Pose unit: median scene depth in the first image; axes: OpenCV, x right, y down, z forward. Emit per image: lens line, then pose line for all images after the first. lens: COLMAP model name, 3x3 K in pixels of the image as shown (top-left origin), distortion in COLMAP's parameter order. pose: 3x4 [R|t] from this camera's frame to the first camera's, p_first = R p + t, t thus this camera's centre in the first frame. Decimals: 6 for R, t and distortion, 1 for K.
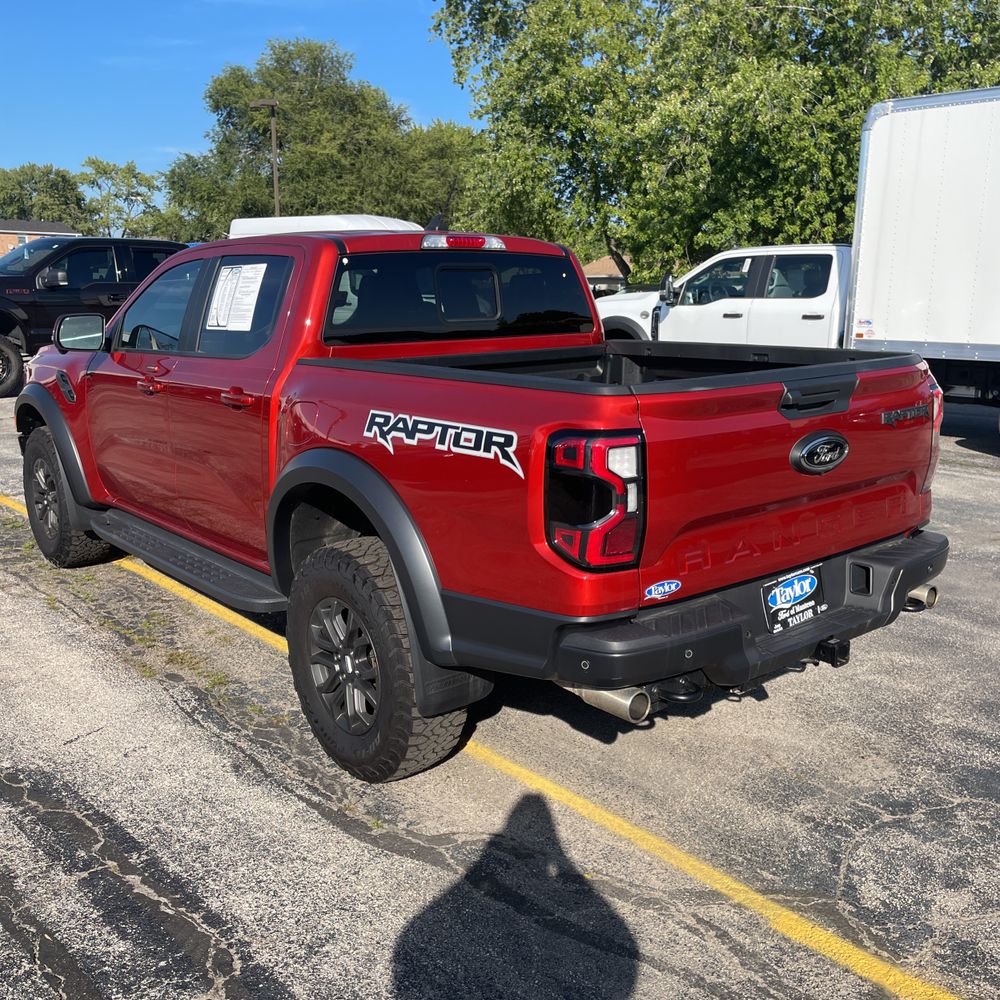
lens RADIAL K [[1007.8, 0, 516.7], [0, 1007.8, 492.4], [0, 0, 1]] dist [0.103164, -0.156531]
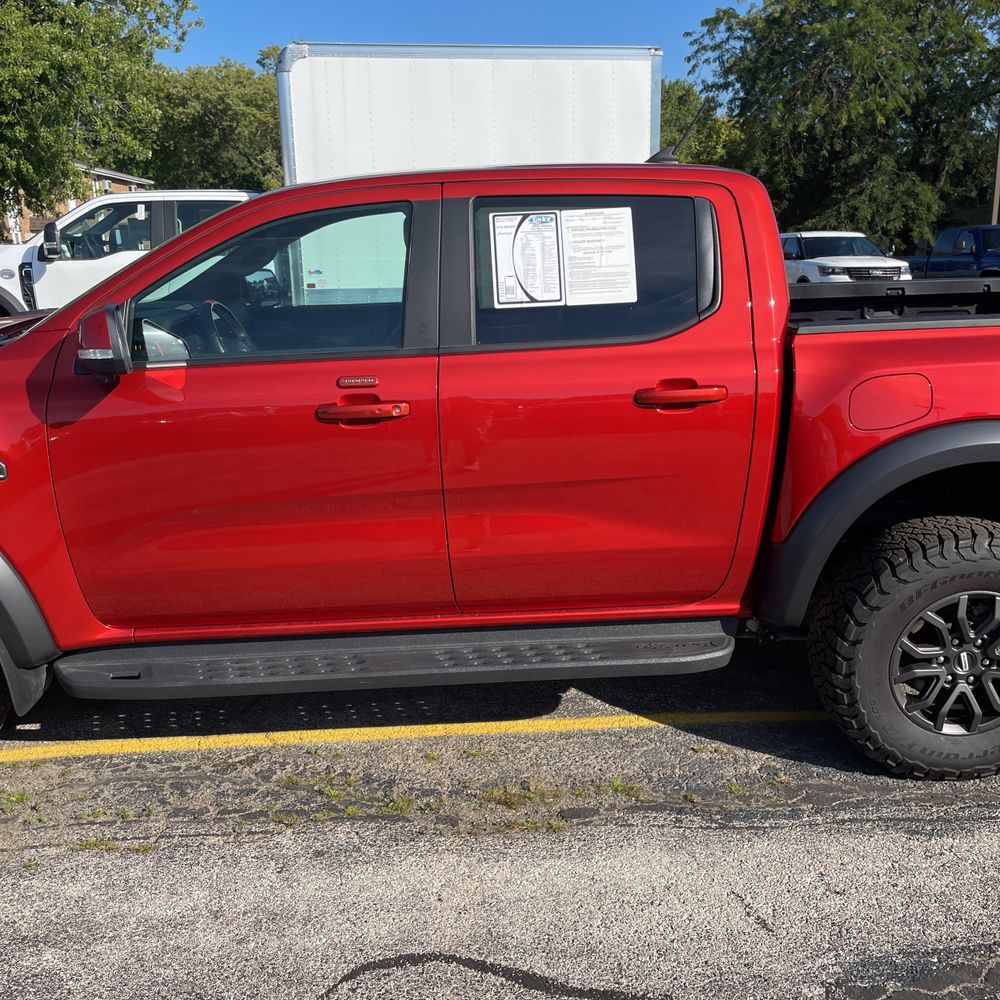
lens RADIAL K [[1011.0, 0, 510.2], [0, 1011.0, 494.4], [0, 0, 1]] dist [0.079236, -0.097717]
pose [[0.606061, -0.215724, 0.765607, -0.290847], [0.178617, 0.974849, 0.133287, -0.044685], [-0.775104, 0.055970, 0.629350, 0.202000]]
